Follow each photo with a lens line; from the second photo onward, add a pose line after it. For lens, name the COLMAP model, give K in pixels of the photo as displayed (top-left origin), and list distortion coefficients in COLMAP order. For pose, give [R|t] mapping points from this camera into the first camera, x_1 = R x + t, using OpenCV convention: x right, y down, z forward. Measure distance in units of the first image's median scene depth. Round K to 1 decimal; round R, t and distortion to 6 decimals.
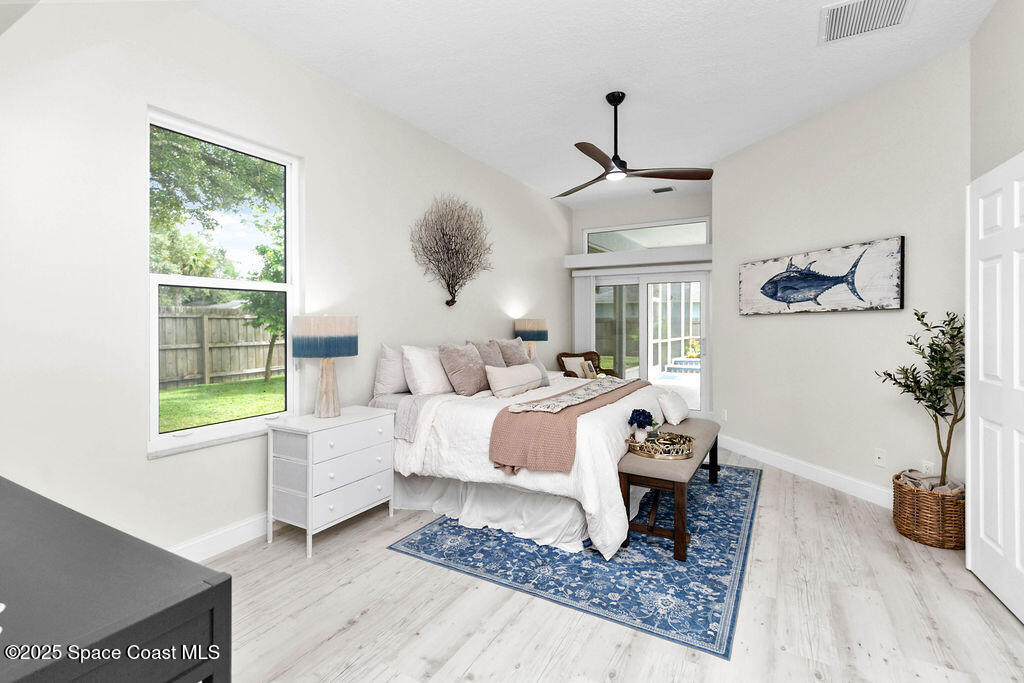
lens RADIAL K [[469.3, 0, 512.2], [0, 469.3, 331.0], [0, 0, 1]] dist [0.006508, 0.000853]
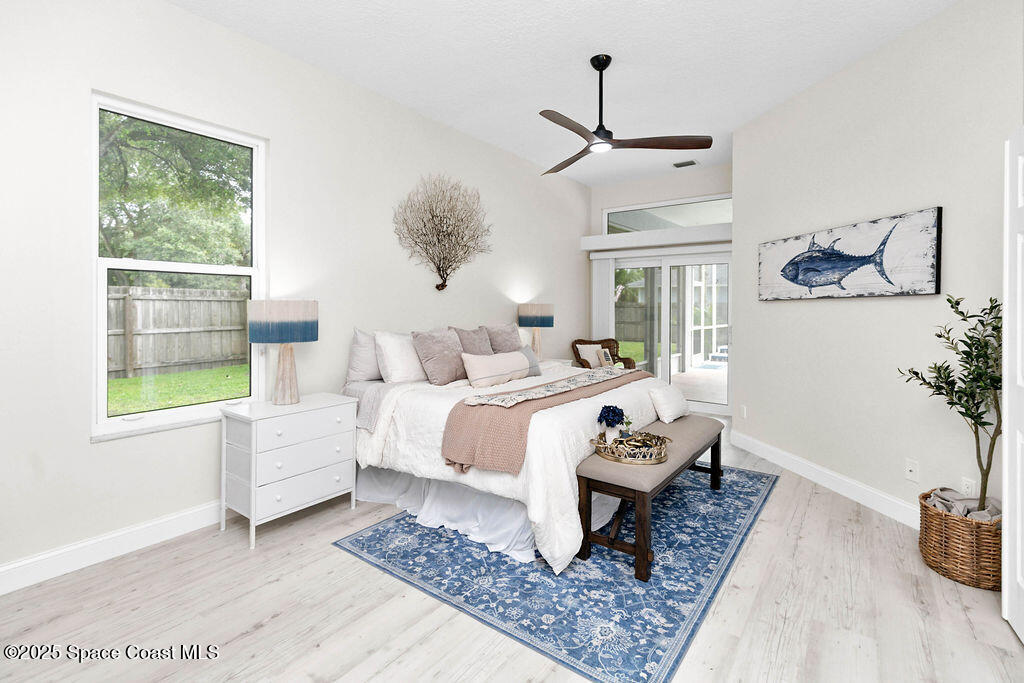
lens RADIAL K [[469.3, 0, 520.3], [0, 469.3, 315.0], [0, 0, 1]] dist [0.006508, 0.000853]
pose [[0.992966, 0.006932, -0.118199, 0.204185], [-0.006914, 0.999976, 0.000557, -0.005659], [0.118200, 0.000264, 0.992990, 0.088454]]
